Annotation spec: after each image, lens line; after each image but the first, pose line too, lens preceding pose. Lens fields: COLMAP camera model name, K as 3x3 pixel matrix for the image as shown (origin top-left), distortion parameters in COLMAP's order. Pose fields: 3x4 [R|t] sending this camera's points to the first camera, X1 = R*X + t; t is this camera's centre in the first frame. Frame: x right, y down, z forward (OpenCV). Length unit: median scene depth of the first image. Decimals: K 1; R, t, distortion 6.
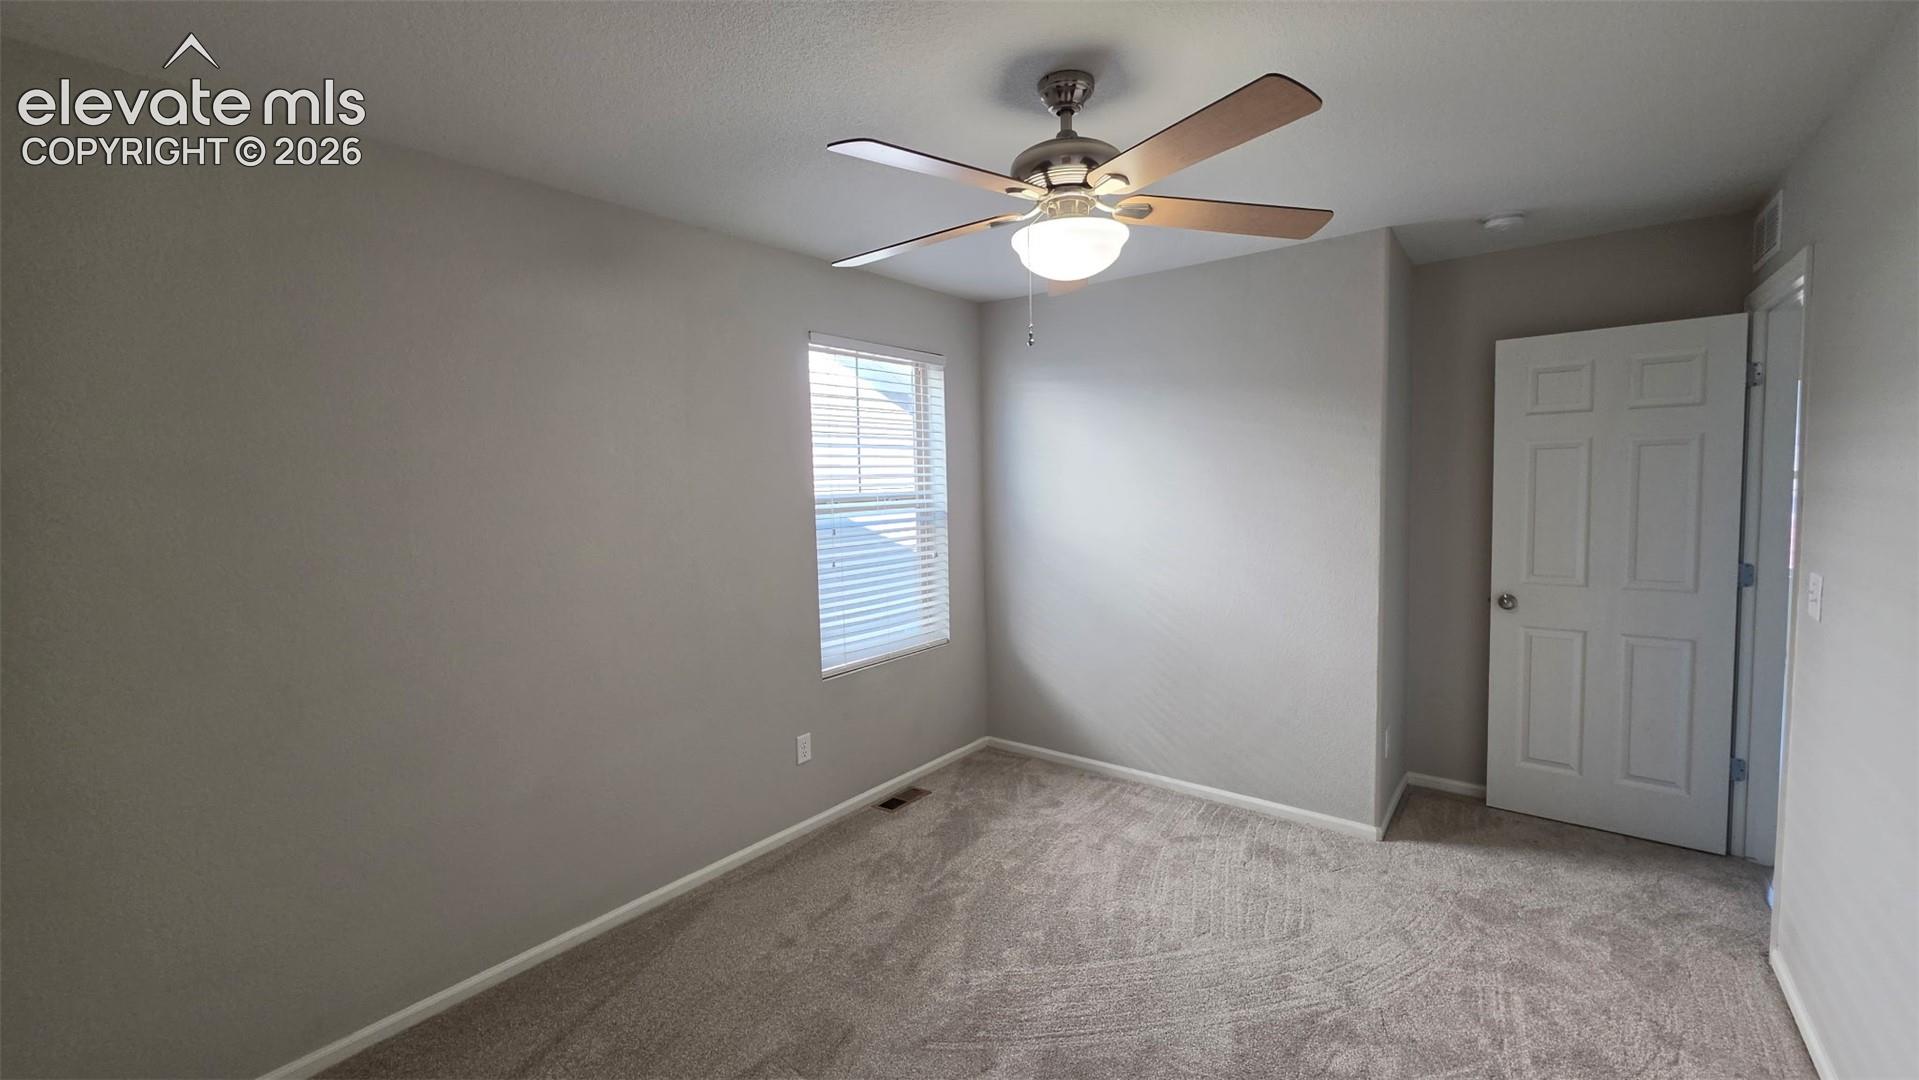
lens RADIAL K [[772.8, 0, 958.1], [0, 772.8, 535.2], [0, 0, 1]] dist [0.001322, 0.000101]
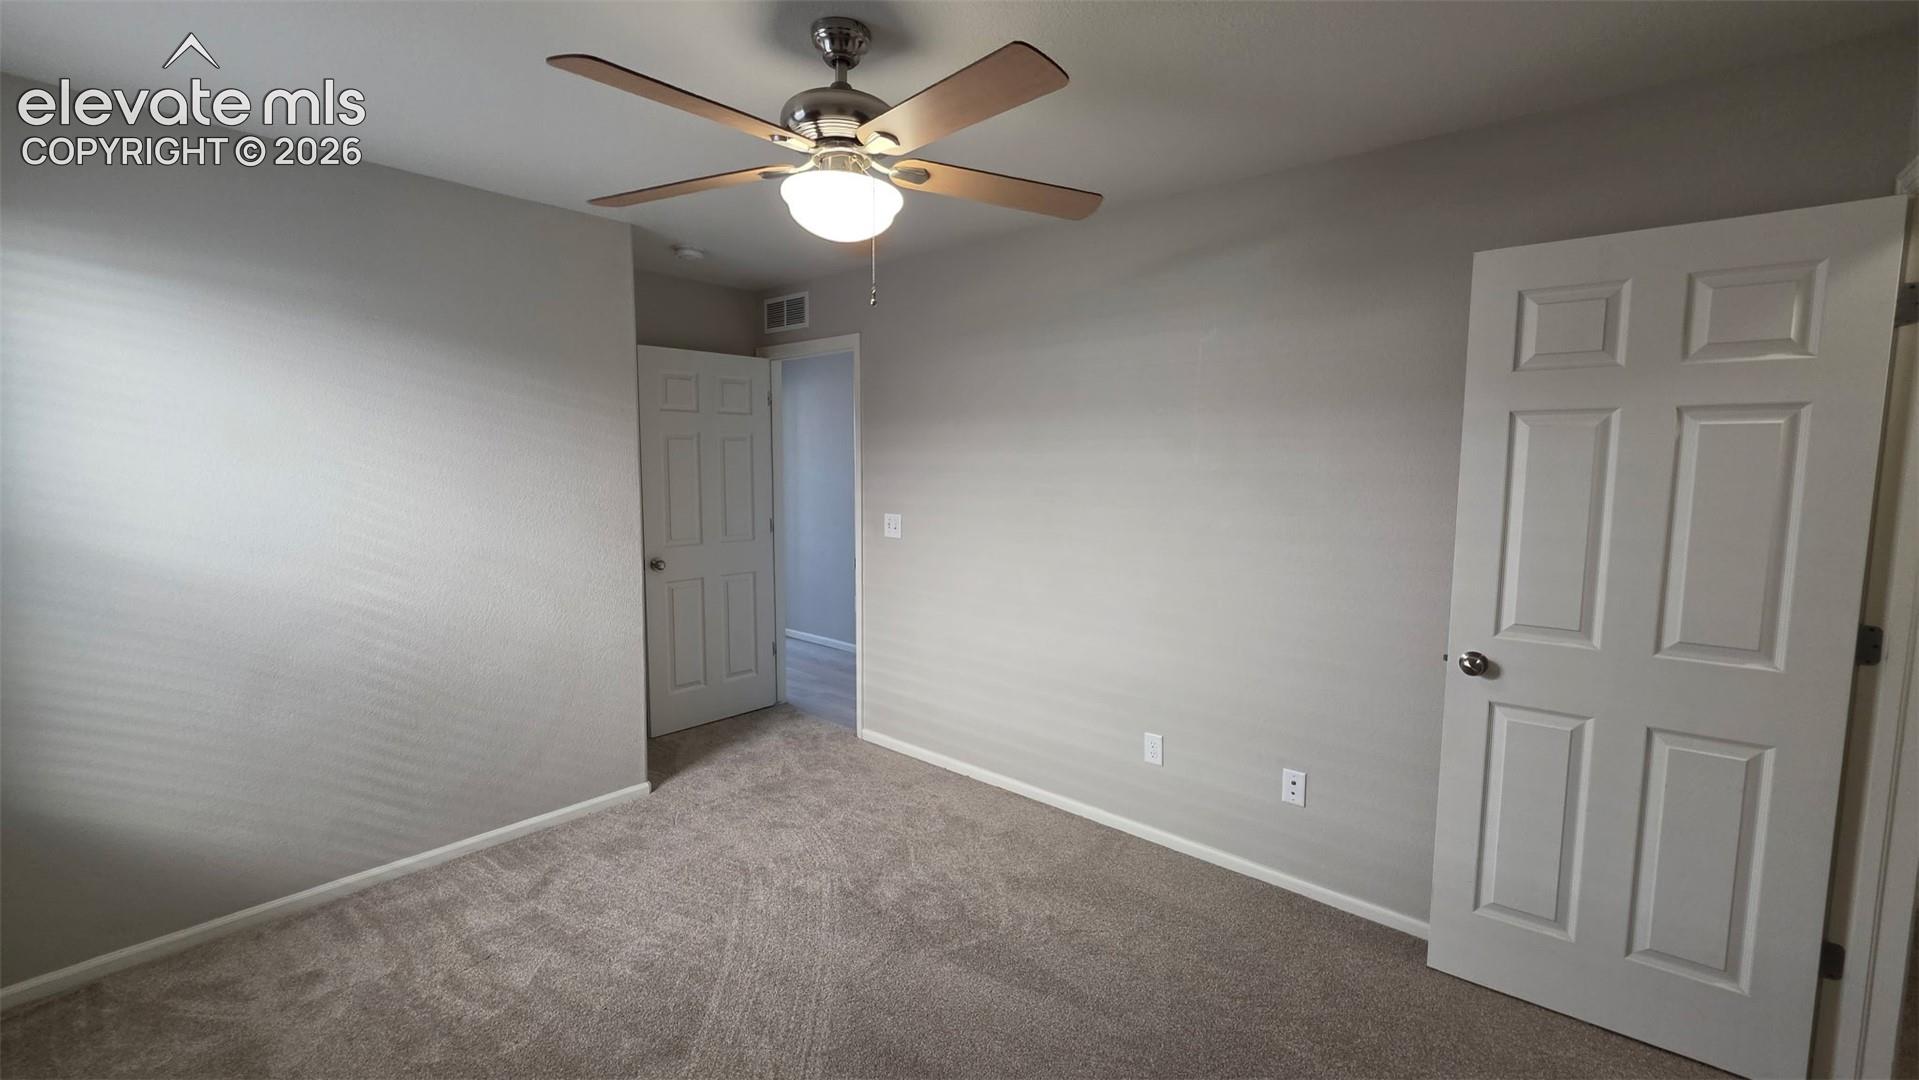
lens RADIAL K [[772.8, 0, 958.1], [0, 772.8, 535.2], [0, 0, 1]] dist [0.001322, 0.000101]
pose [[0.045989, -0.073756, 0.996215, -0.503286], [0.065231, 0.995364, 0.070681, -0.015237], [-0.996810, 0.061734, 0.050587, 0.498866]]
